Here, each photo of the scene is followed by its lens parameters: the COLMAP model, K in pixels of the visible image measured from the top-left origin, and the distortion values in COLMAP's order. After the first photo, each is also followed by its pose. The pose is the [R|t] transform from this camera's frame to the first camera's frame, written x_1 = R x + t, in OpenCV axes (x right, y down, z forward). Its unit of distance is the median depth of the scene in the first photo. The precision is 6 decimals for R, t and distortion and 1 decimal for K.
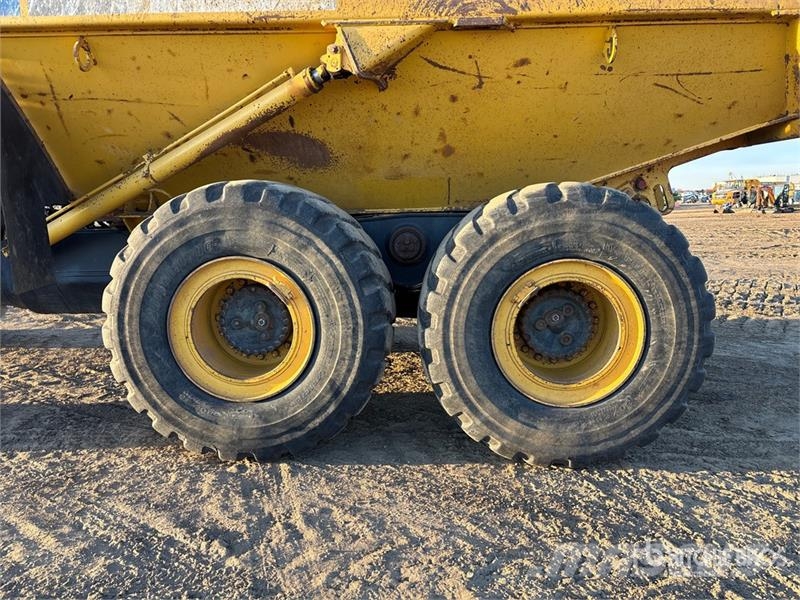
lens RADIAL K [[590.8, 0, 398.8], [0, 590.8, 297.8], [0, 0, 1]] dist [0.056591, -0.060549]
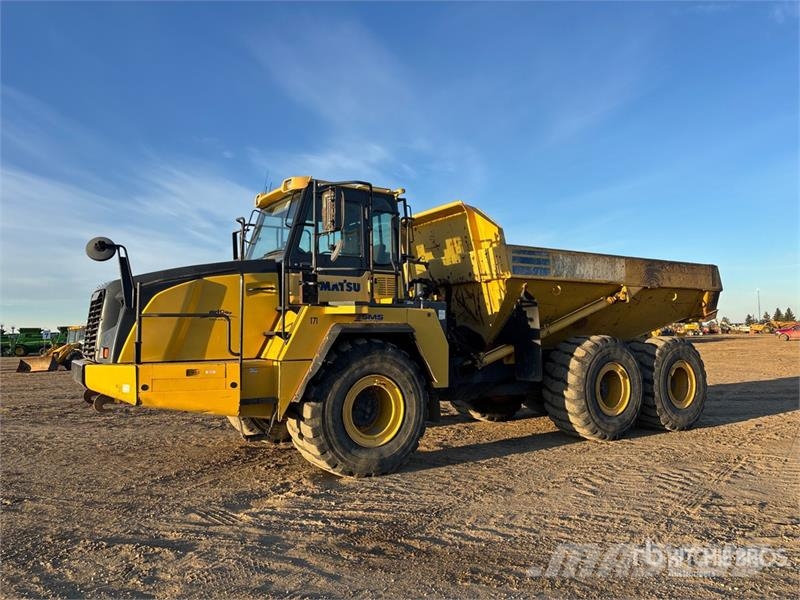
lens RADIAL K [[590.8, 0, 398.6], [0, 590.8, 300.4], [0, 0, 1]] dist [0.056591, -0.060549]
pose [[0.818105, 0.034495, 0.574033, -2.699504], [0.089360, 0.978449, -0.186151, 0.077868], [-0.568083, 0.203587, 0.797392, -0.729812]]
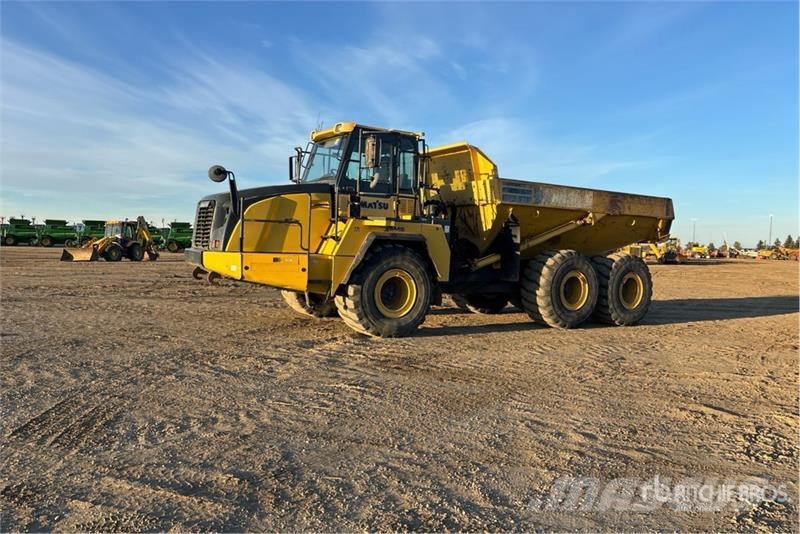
lens RADIAL K [[613.2, 0, 415.2], [0, 613.2, 266.3], [0, 0, 1]] dist [0.082132, 0.003516]
pose [[0.812367, 0.019653, 0.582816, -3.295723], [0.043755, 0.994560, -0.094527, 0.222609], [-0.581503, 0.102291, 0.807088, -1.522213]]
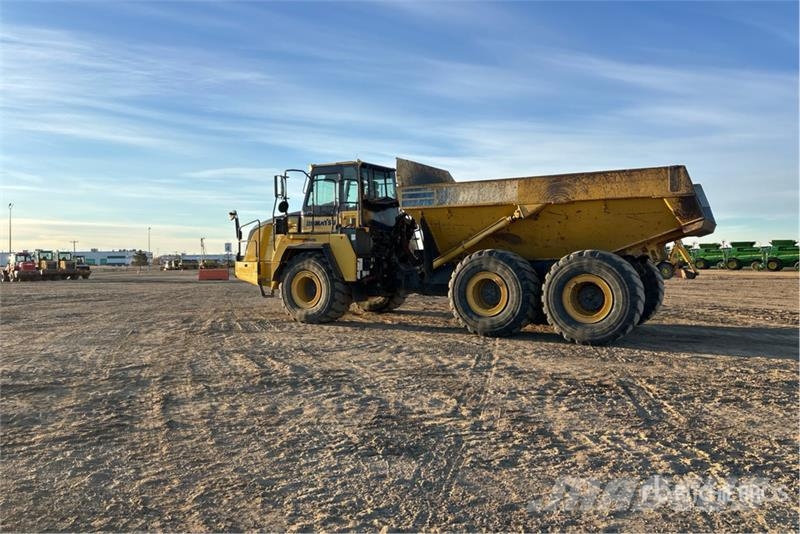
lens RADIAL K [[613.2, 0, 398.1], [0, 613.2, 259.9], [0, 0, 1]] dist [0.082132, 0.003516]
pose [[0.878997, 0.007431, -0.476769, 0.935857], [-0.074273, 0.989808, -0.121507, 0.318668], [0.471007, 0.142215, 0.870590, -2.247466]]
